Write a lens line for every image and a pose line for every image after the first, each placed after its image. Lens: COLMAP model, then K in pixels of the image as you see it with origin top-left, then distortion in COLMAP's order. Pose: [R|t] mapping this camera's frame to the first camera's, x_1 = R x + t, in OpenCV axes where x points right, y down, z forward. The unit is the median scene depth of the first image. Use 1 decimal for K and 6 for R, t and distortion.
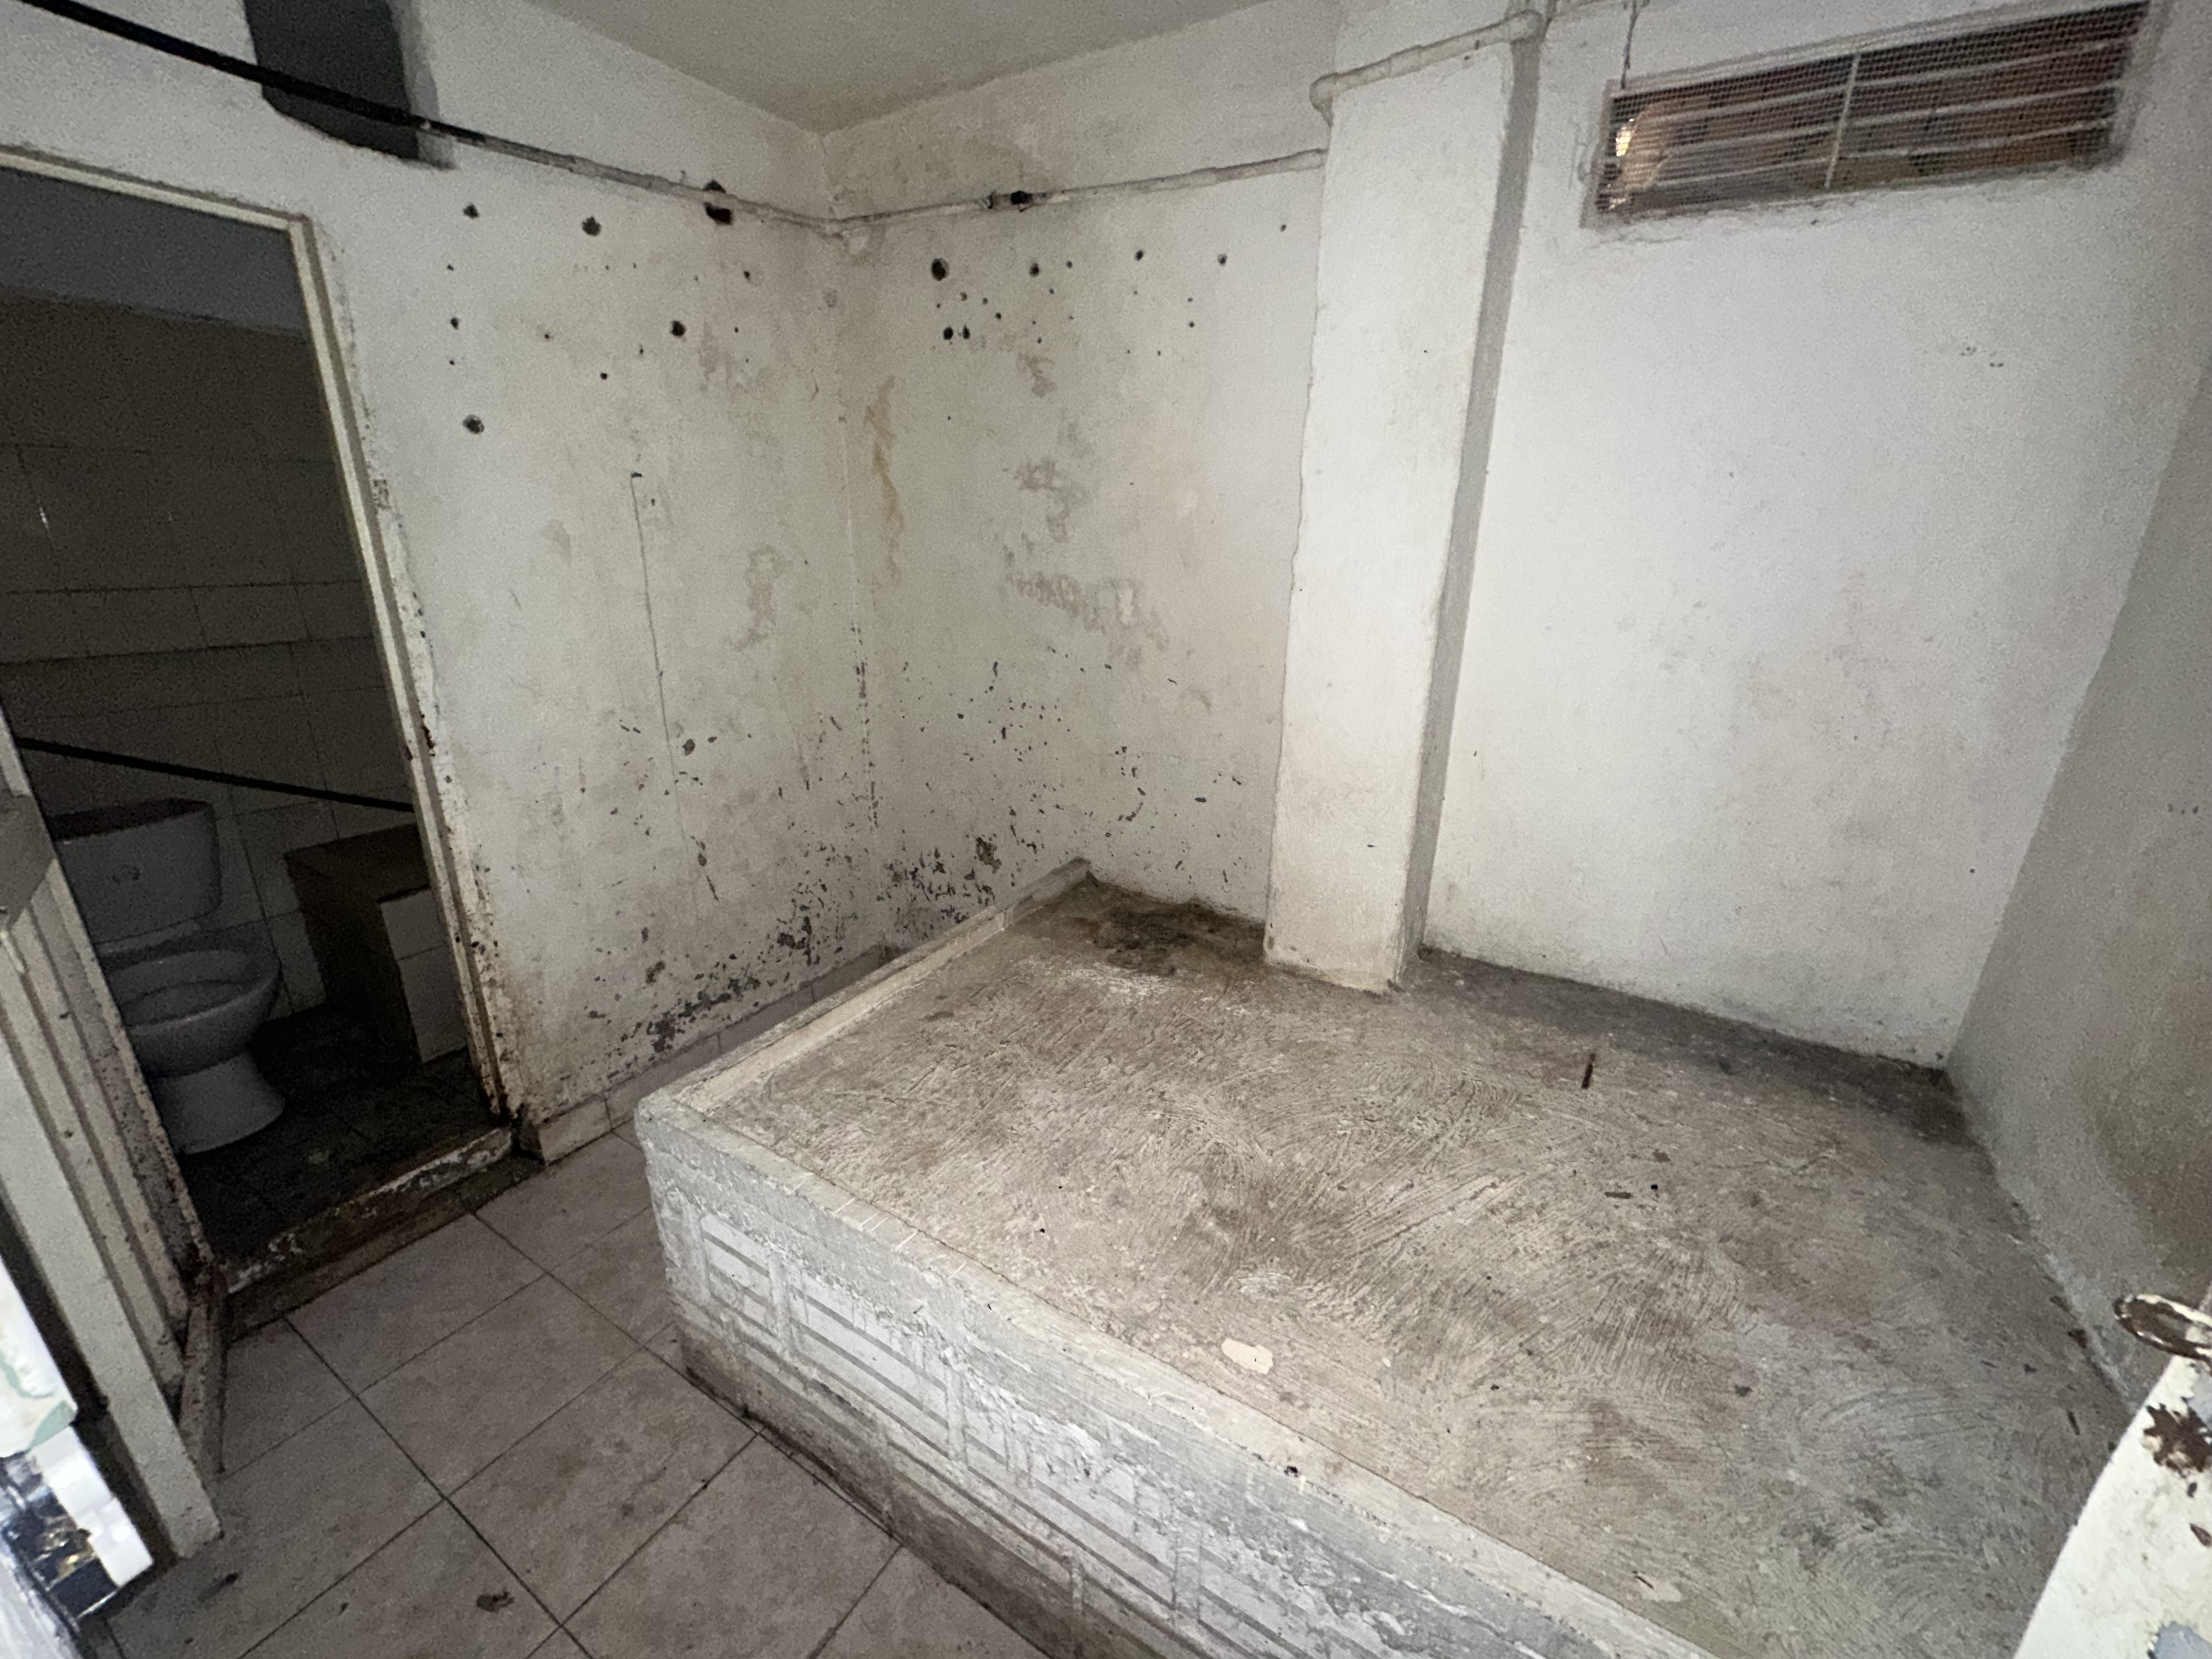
lens RADIAL K [[888.4, 0, 1109.6], [0, 888.4, 833.3], [0, 0, 1]] dist [-0.002992, 0.000757]
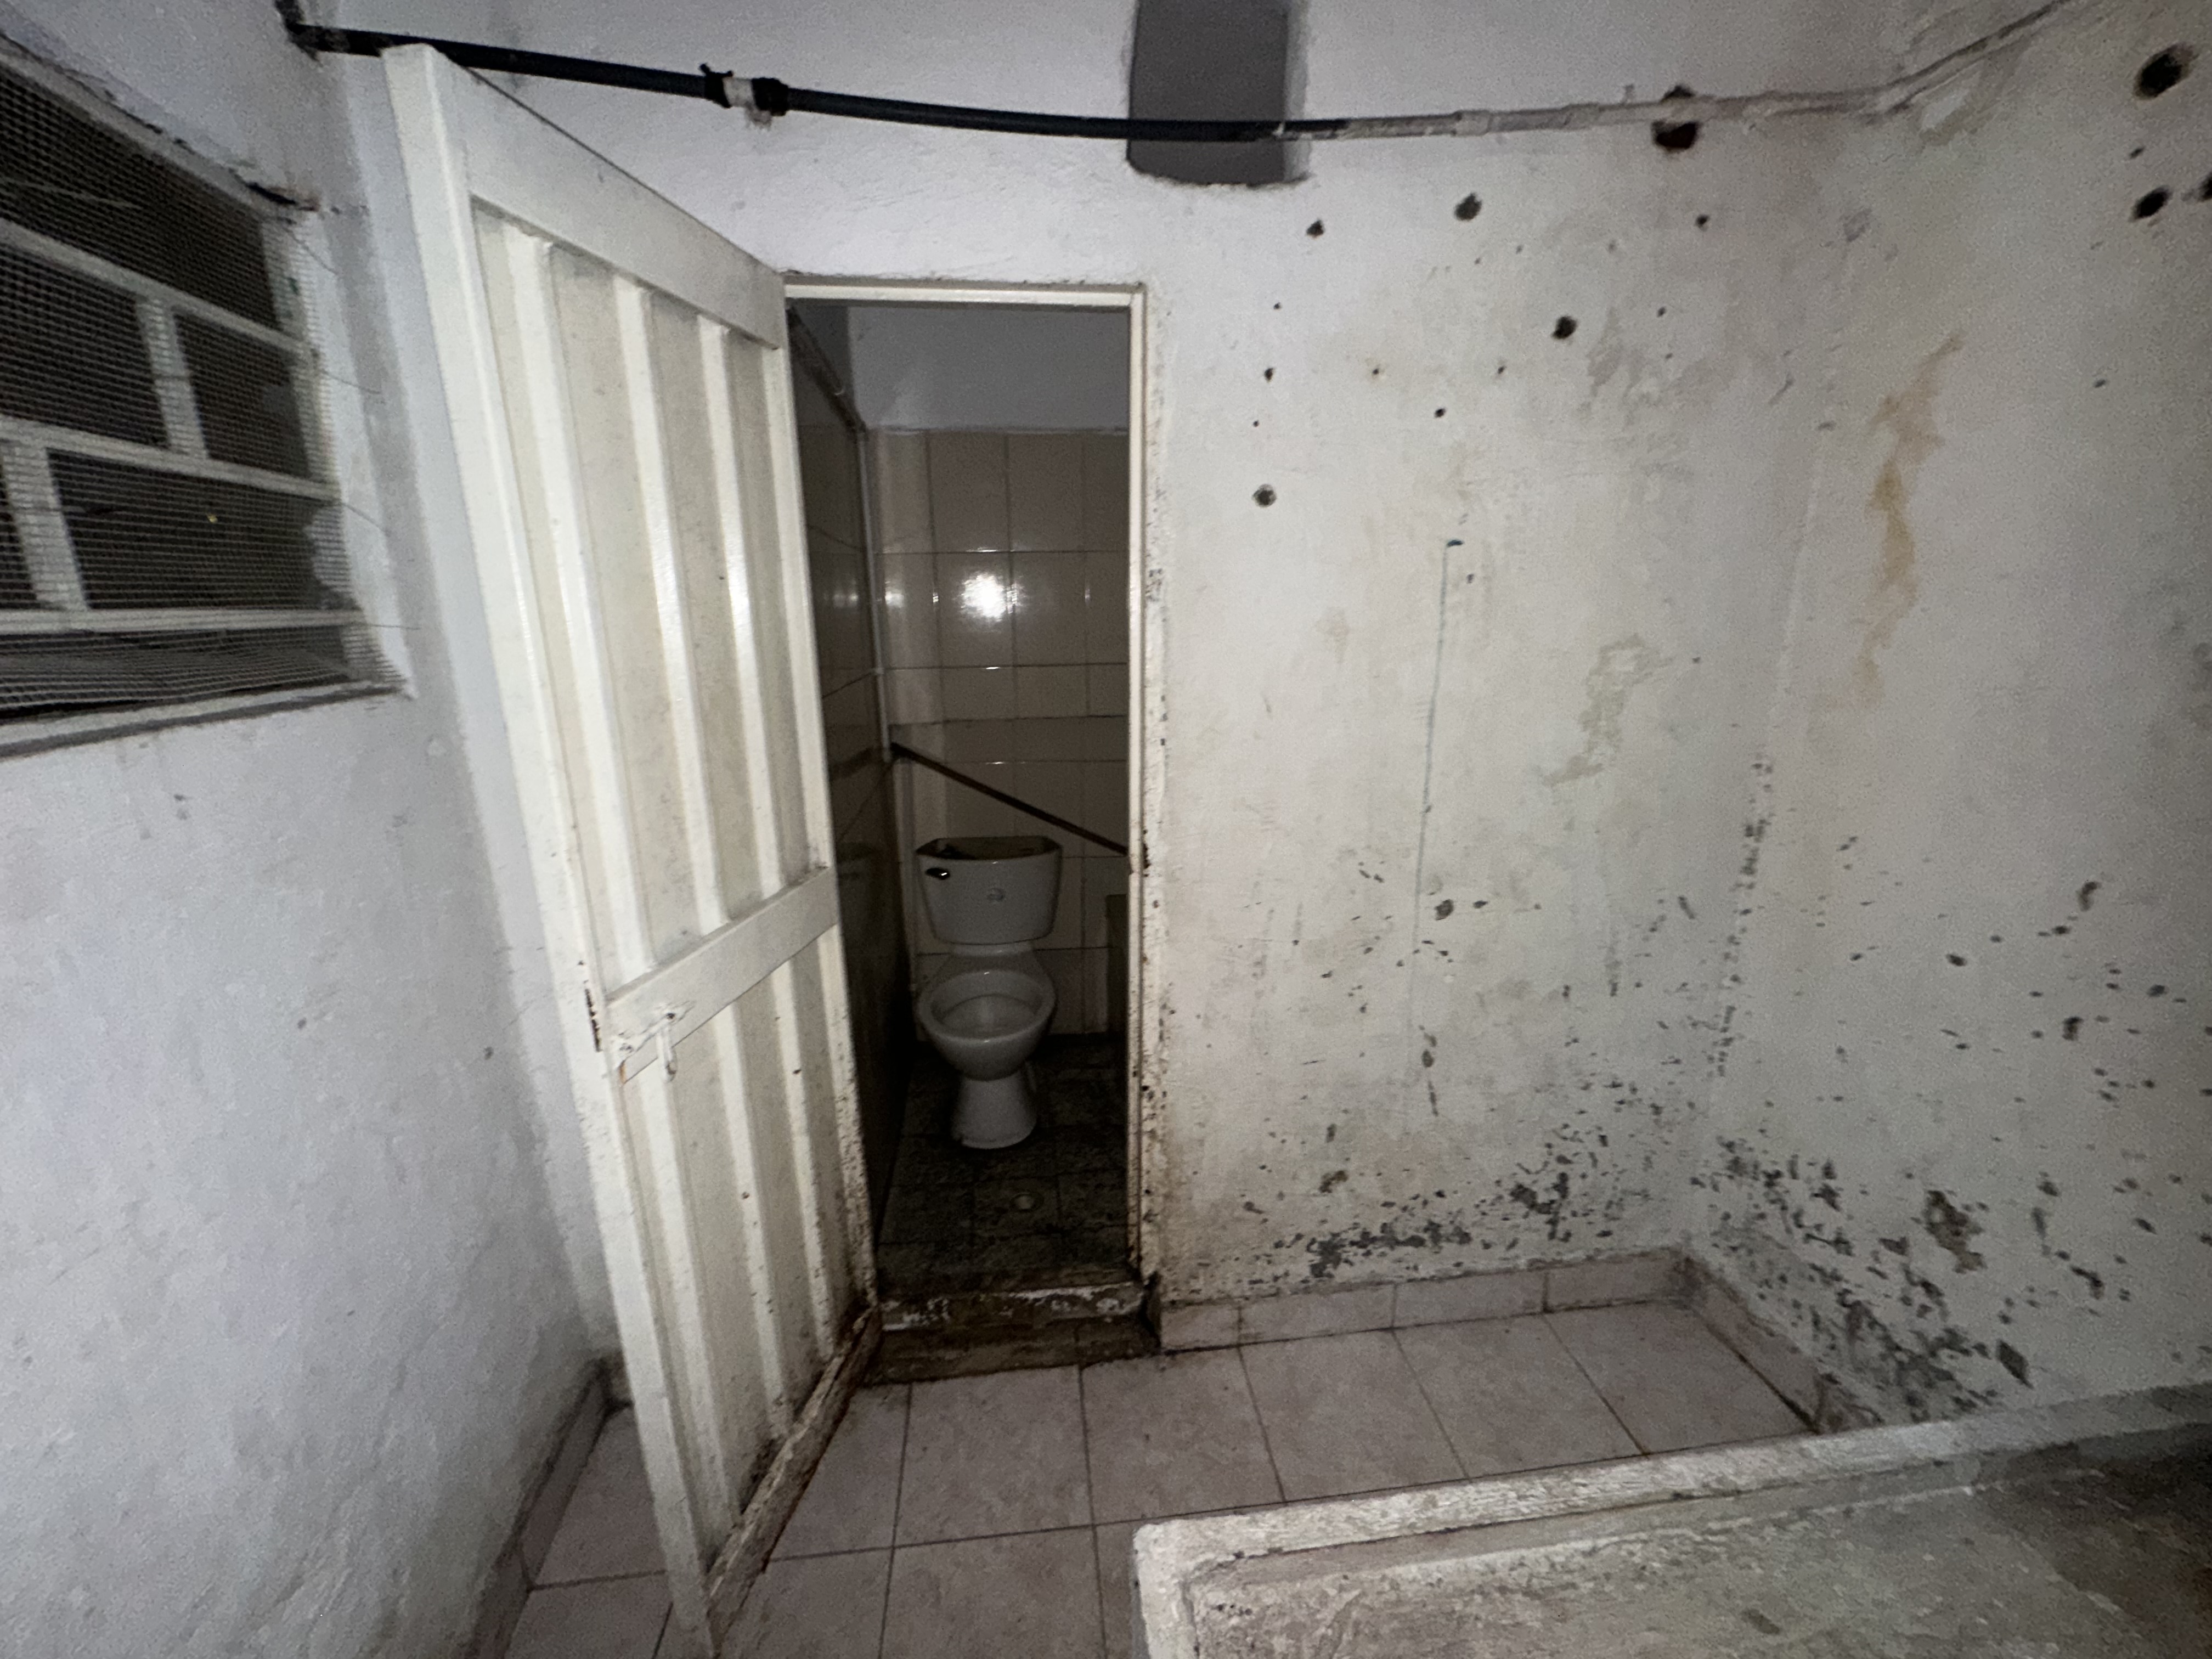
lens RADIAL K [[888.4, 0, 1107.0], [0, 888.4, 826.8], [0, 0, 1]] dist [-0.002992, 0.000757]
pose [[0.607617, 0.179225, -0.773744, -0.101059], [-0.232569, 0.971654, 0.042433, -0.138620], [0.759416, 0.154166, 0.632076, 0.349357]]
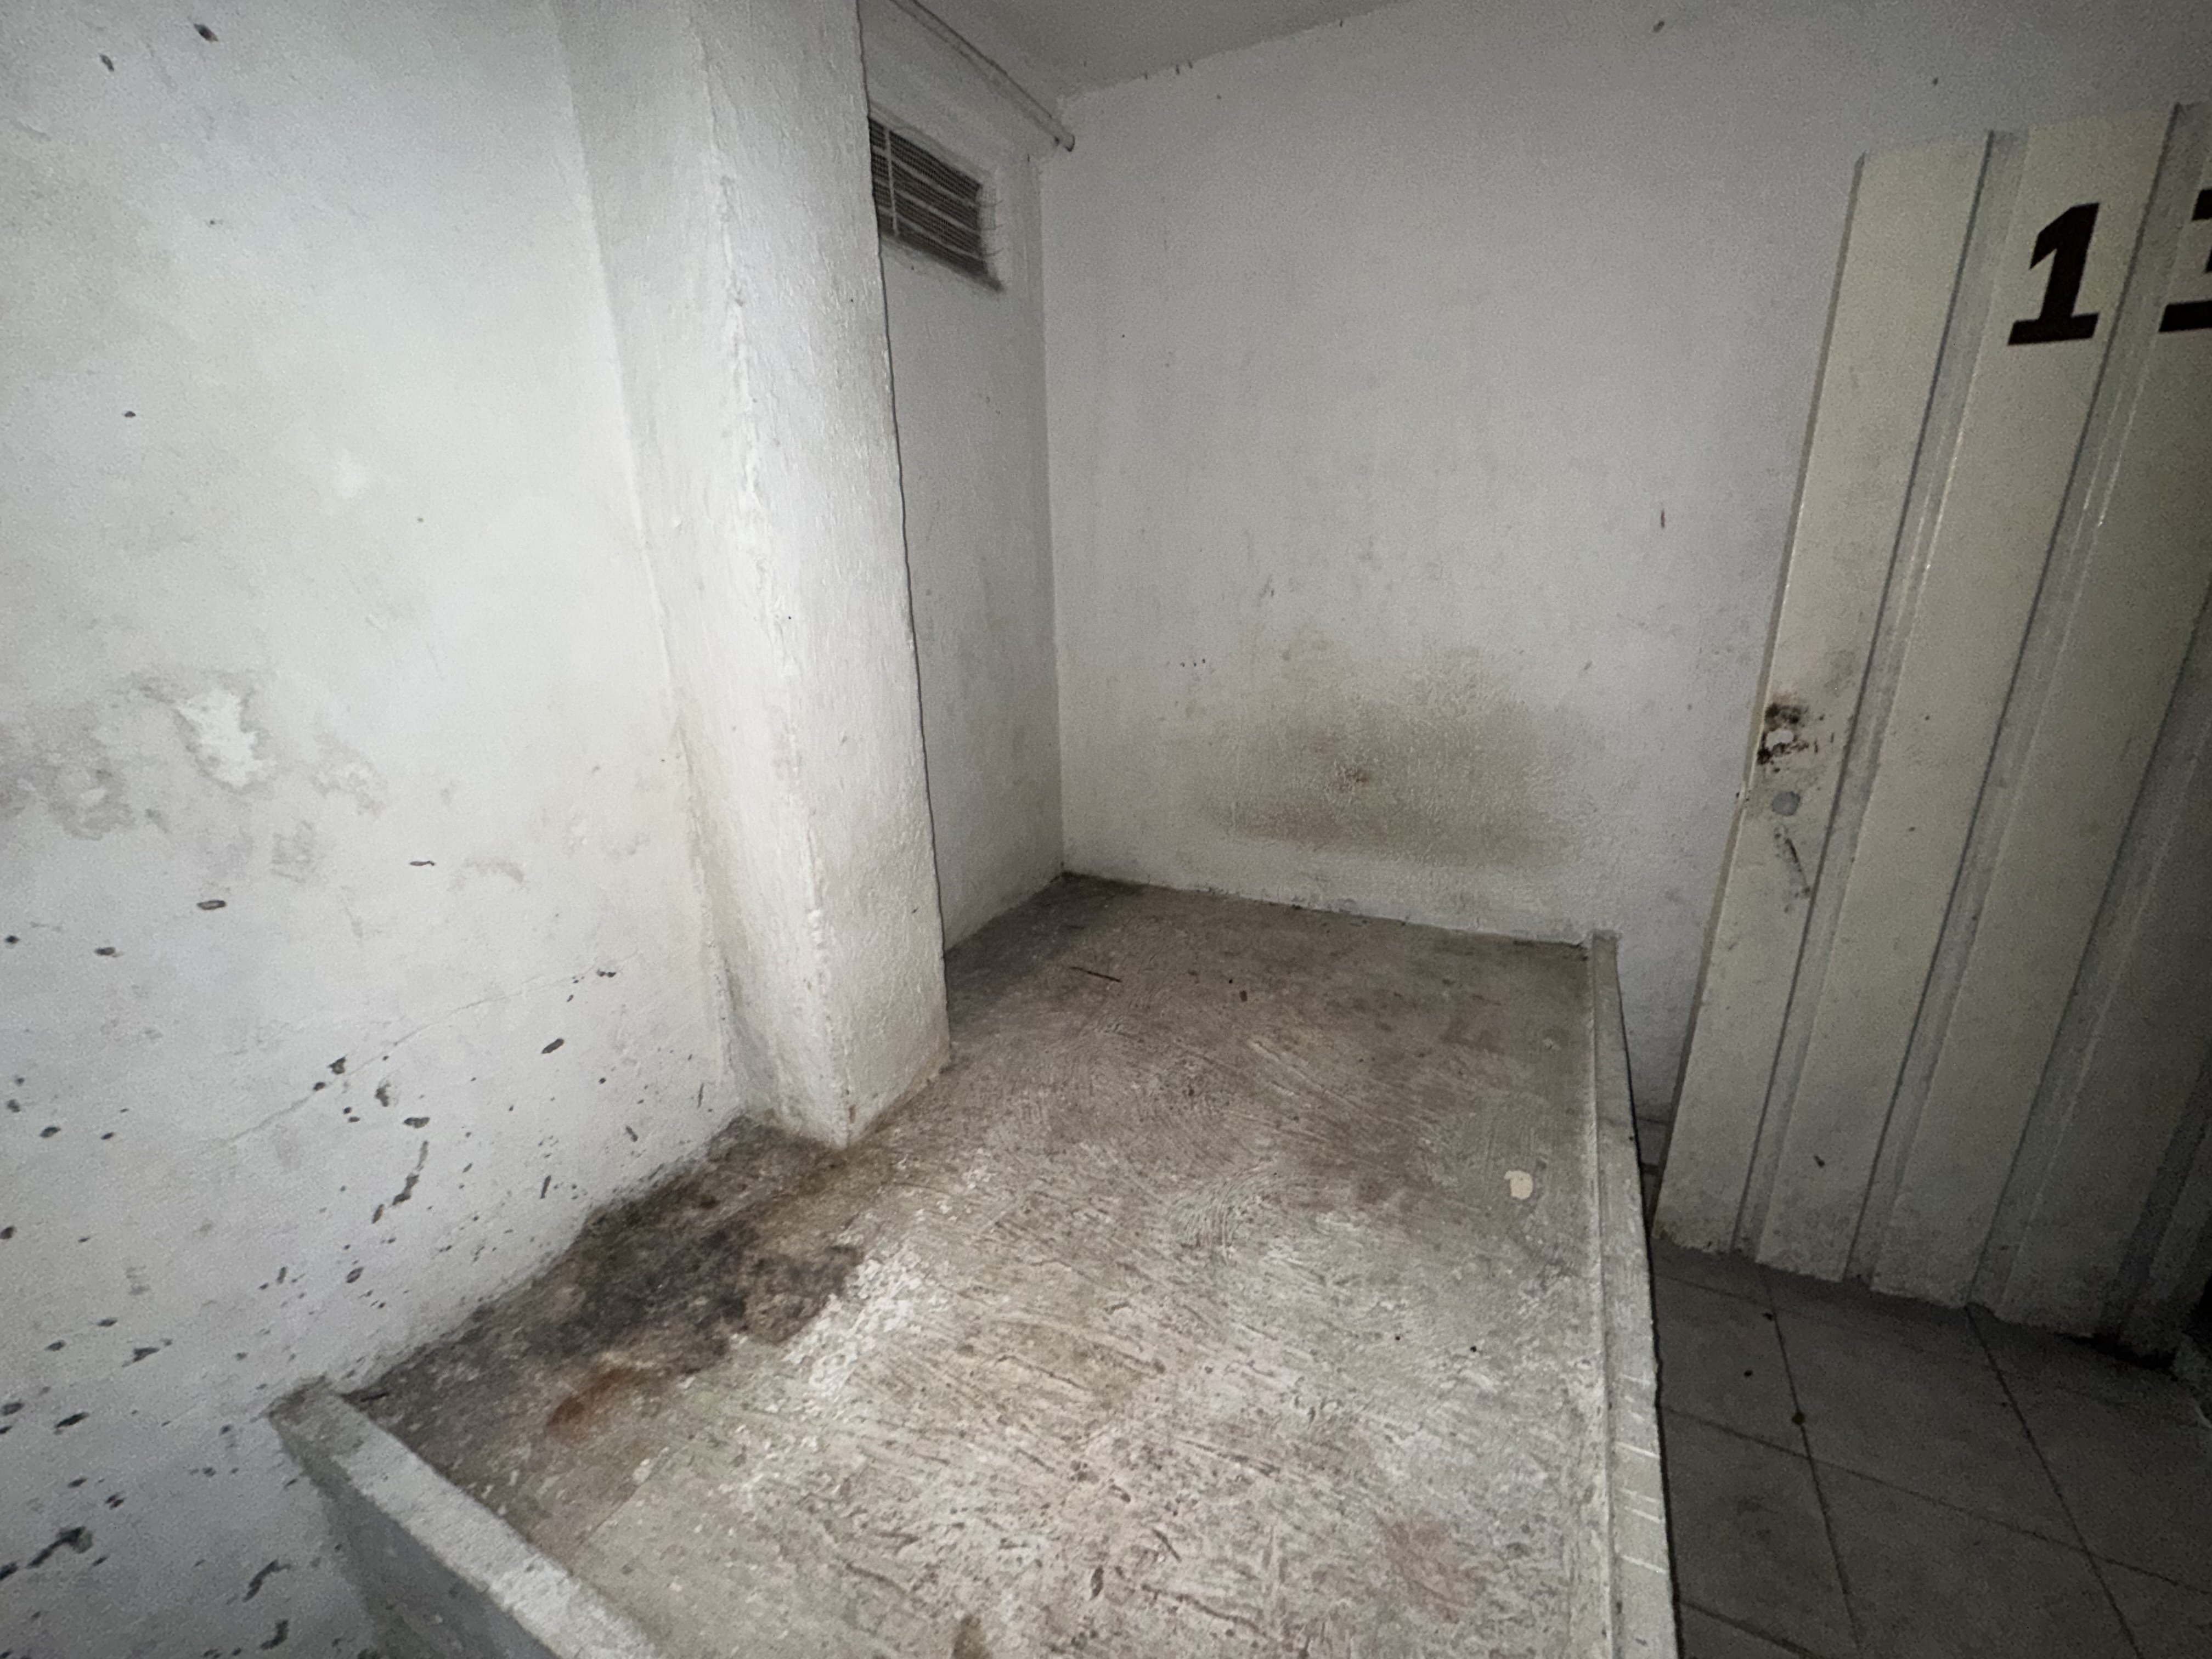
lens RADIAL K [[888.4, 0, 1109.5], [0, 888.4, 828.9], [0, 0, 1]] dist [-0.002992, 0.000757]
pose [[-0.084355, -0.322277, 0.942879, -0.438659], [0.340257, 0.880057, 0.331246, -0.245999], [-0.936541, 0.348764, 0.035420, 0.721964]]
